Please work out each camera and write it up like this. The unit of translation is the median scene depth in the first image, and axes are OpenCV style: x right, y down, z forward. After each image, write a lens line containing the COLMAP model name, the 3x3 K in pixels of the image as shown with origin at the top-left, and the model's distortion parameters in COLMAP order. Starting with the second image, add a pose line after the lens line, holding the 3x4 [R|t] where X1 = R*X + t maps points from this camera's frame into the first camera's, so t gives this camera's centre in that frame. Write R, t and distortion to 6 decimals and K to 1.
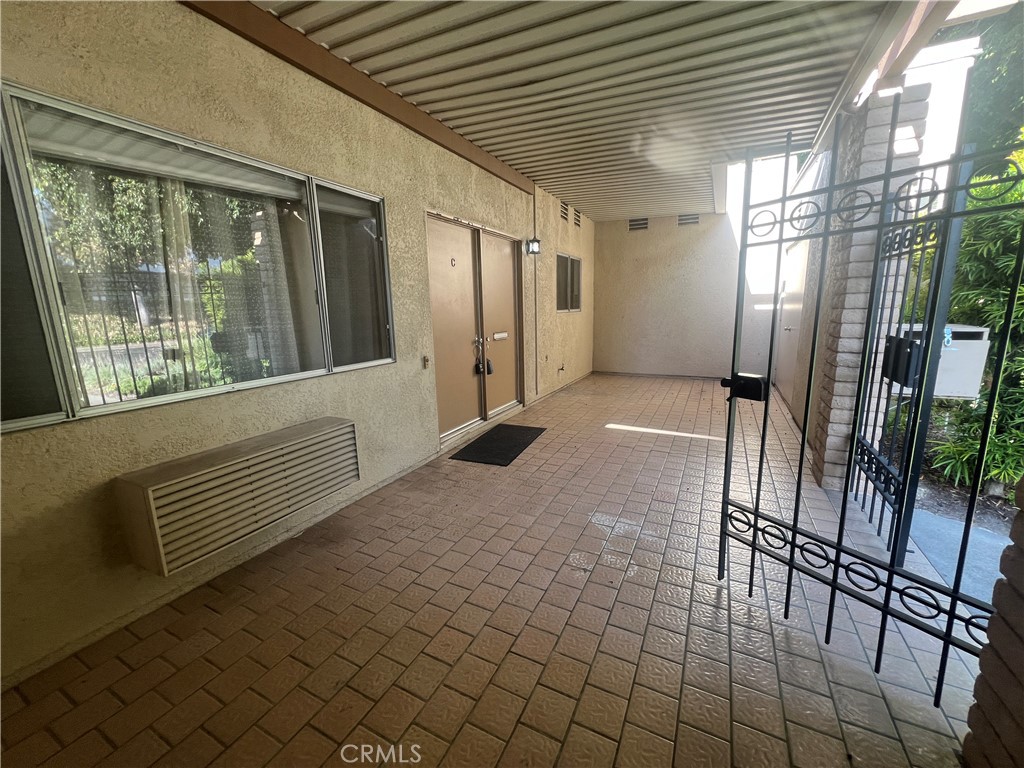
lens RADIAL K [[416.2, 0, 514.9], [0, 416.2, 384.6], [0, 0, 1]] dist [-0.003889, -0.000127]
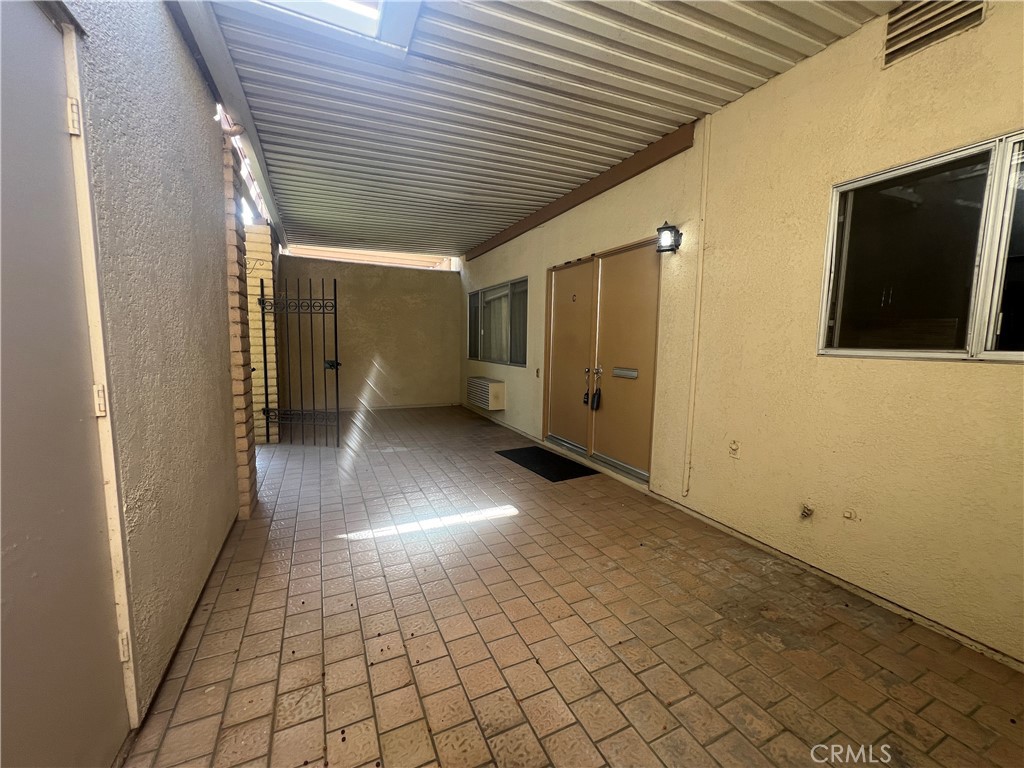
lens RADIAL K [[416.2, 0, 507.2], [0, 416.2, 382.9], [0, 0, 1]] dist [-0.003889, -0.000127]
pose [[-0.632873, 0.096886, -0.768170, 0.931654], [-0.132373, 0.963992, 0.230643, -0.327548], [0.762856, 0.247653, -0.597260, 1.701709]]
